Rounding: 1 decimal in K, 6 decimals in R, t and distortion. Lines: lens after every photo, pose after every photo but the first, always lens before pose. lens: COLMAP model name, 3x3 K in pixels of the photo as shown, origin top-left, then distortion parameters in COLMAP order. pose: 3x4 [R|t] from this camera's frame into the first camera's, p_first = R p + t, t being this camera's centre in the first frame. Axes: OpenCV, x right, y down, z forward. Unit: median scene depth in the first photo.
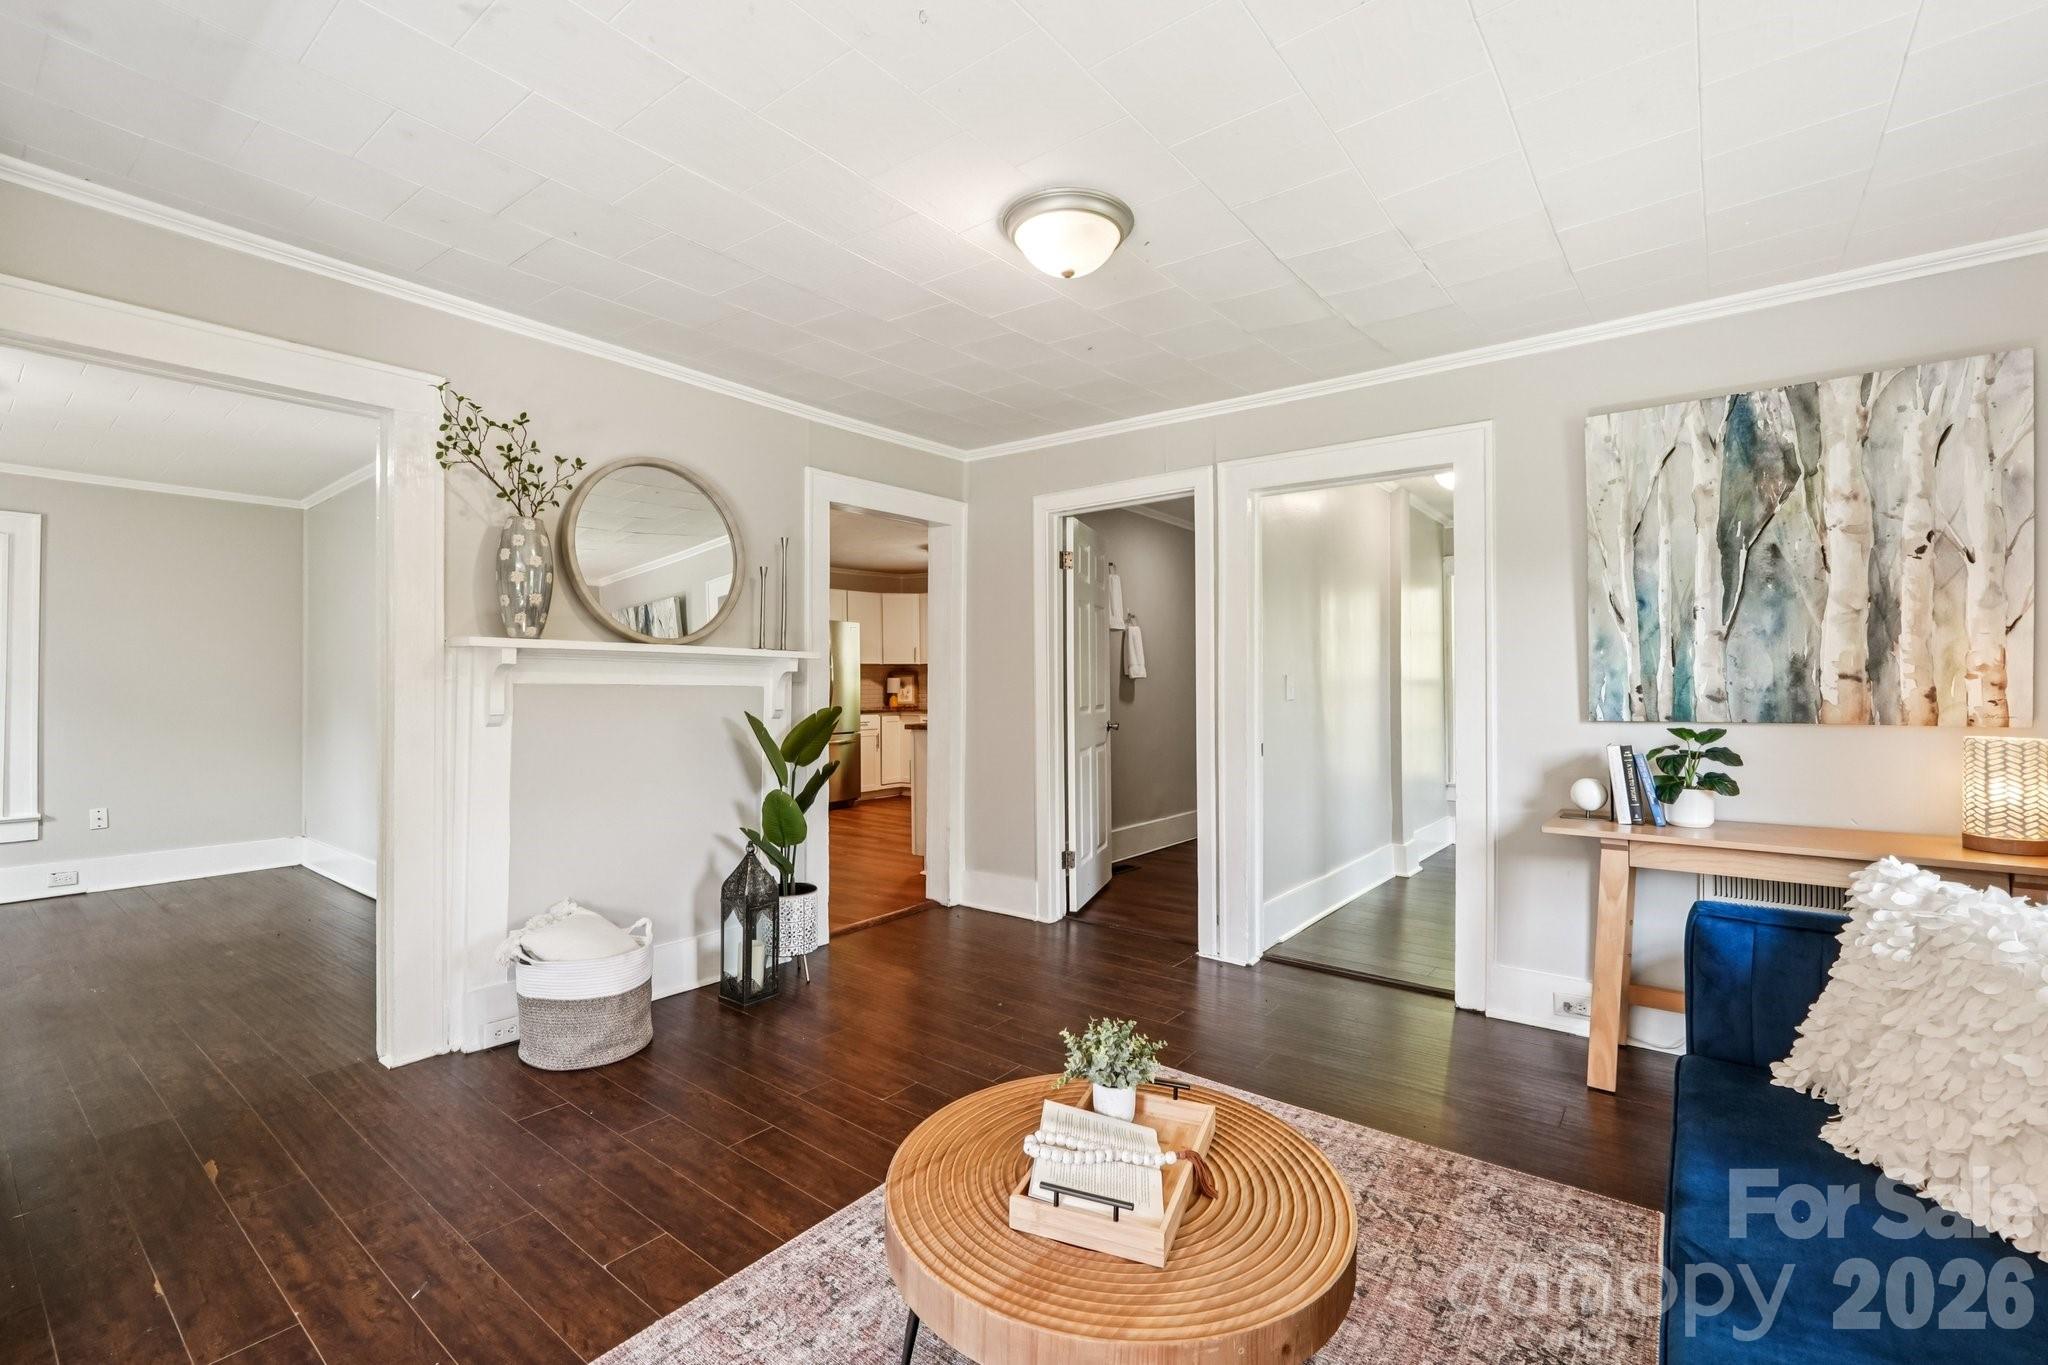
lens RADIAL K [[881.1, 0, 1024.0], [0, 881.1, 682.5], [0, 0, 1]] dist [0.000485, 0.000292]
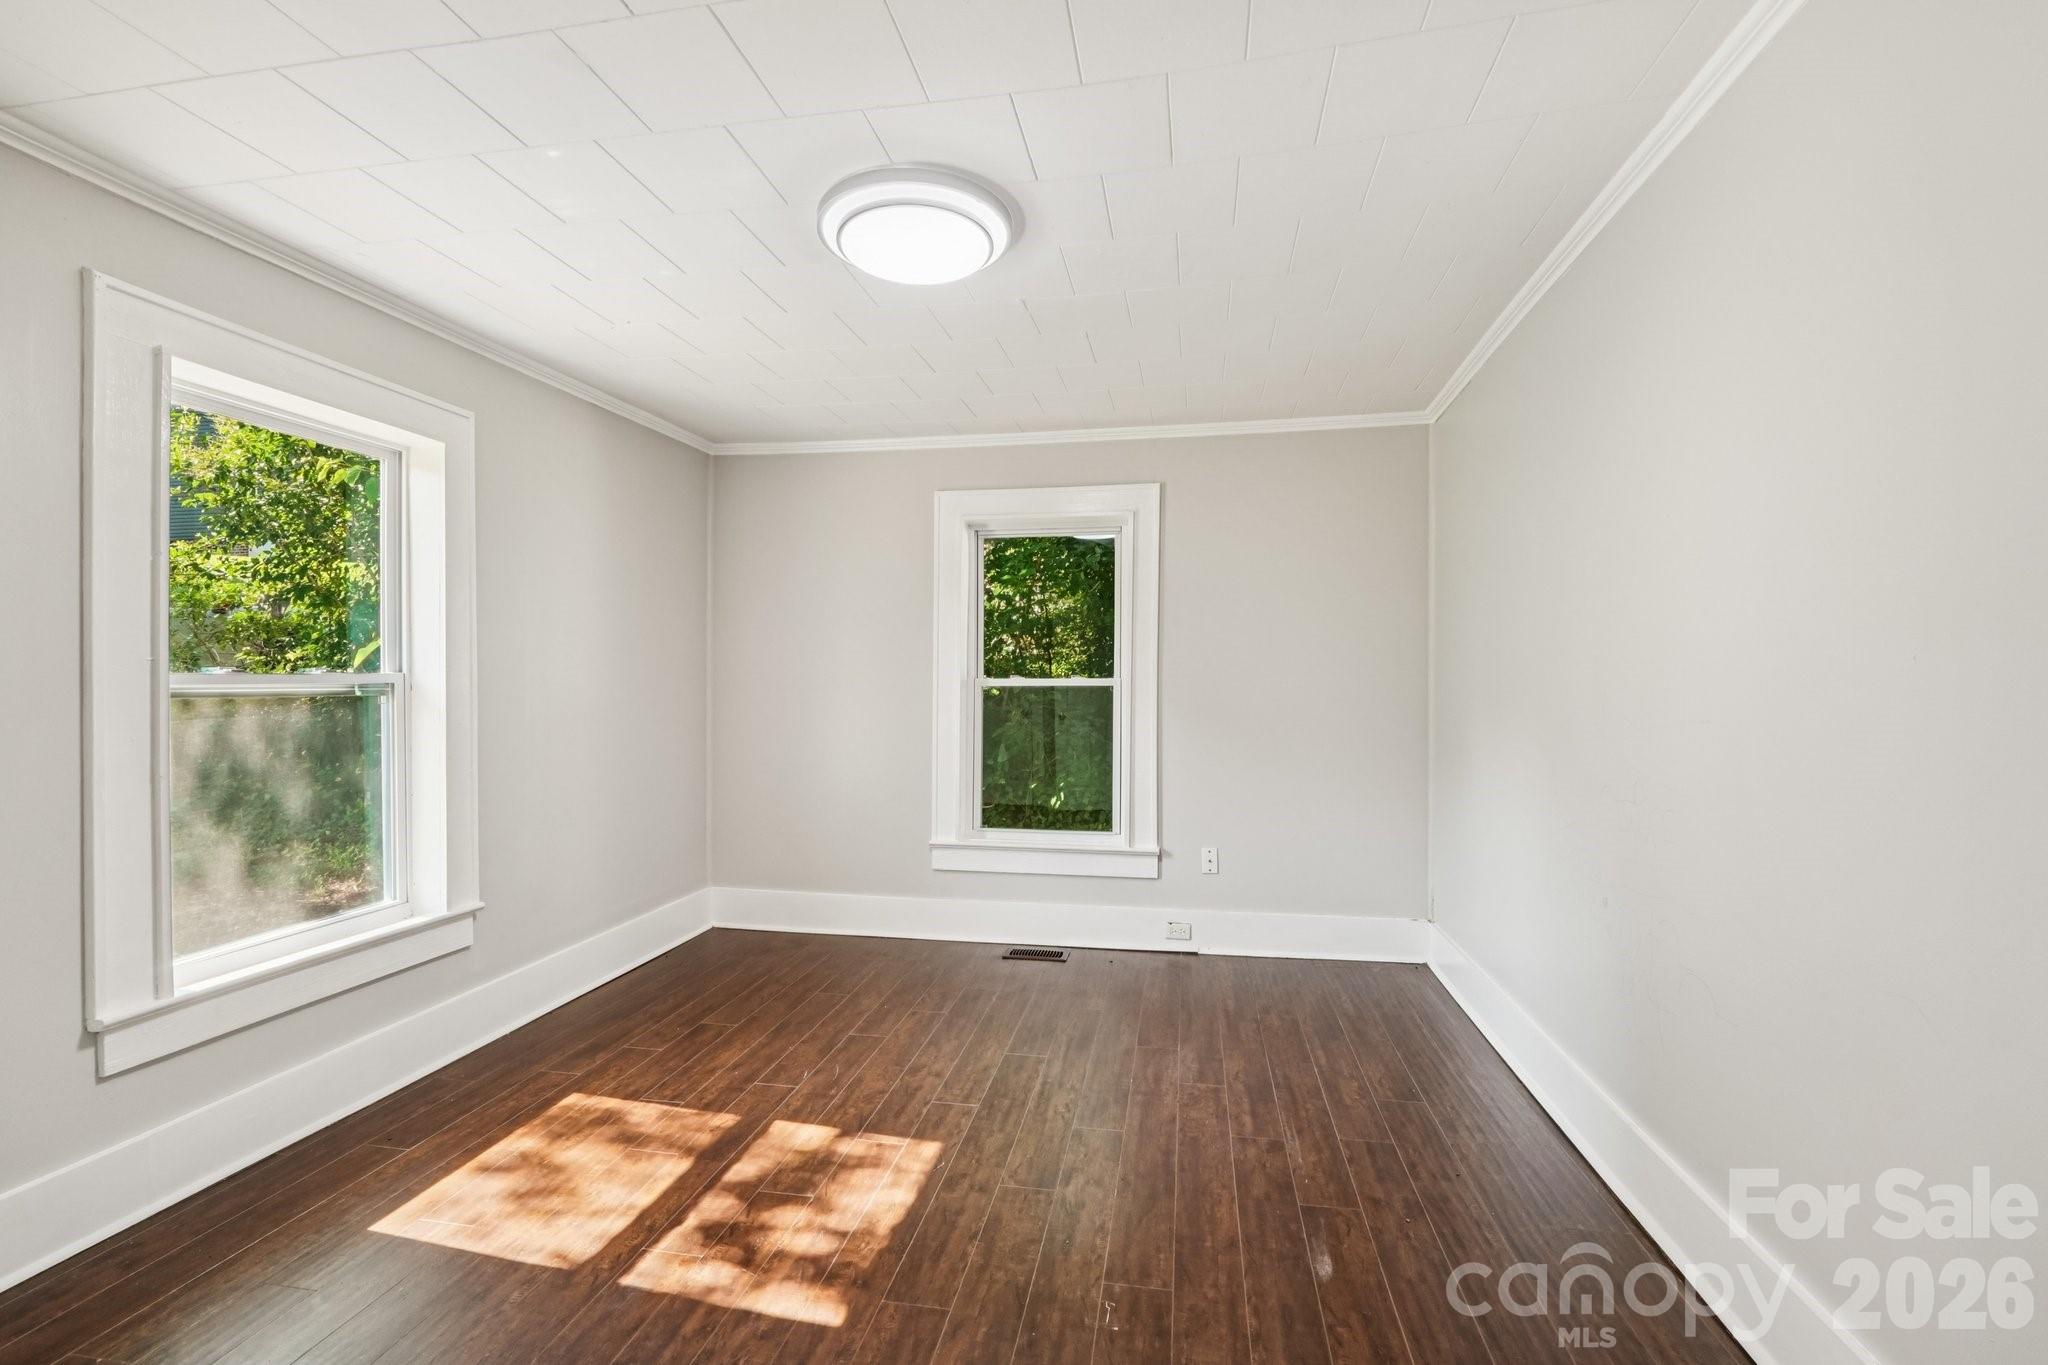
lens RADIAL K [[914.7, 0, 1024.0], [0, 914.7, 682.5], [0, 0, 1]] dist [-0.001044, -0.000046]
pose [[0.455215, -0.006340, -0.890359, -0.409290], [0.002642, 0.999980, -0.005770, 0.000685], [0.890378, 0.000274, 0.455223, 0.494268]]
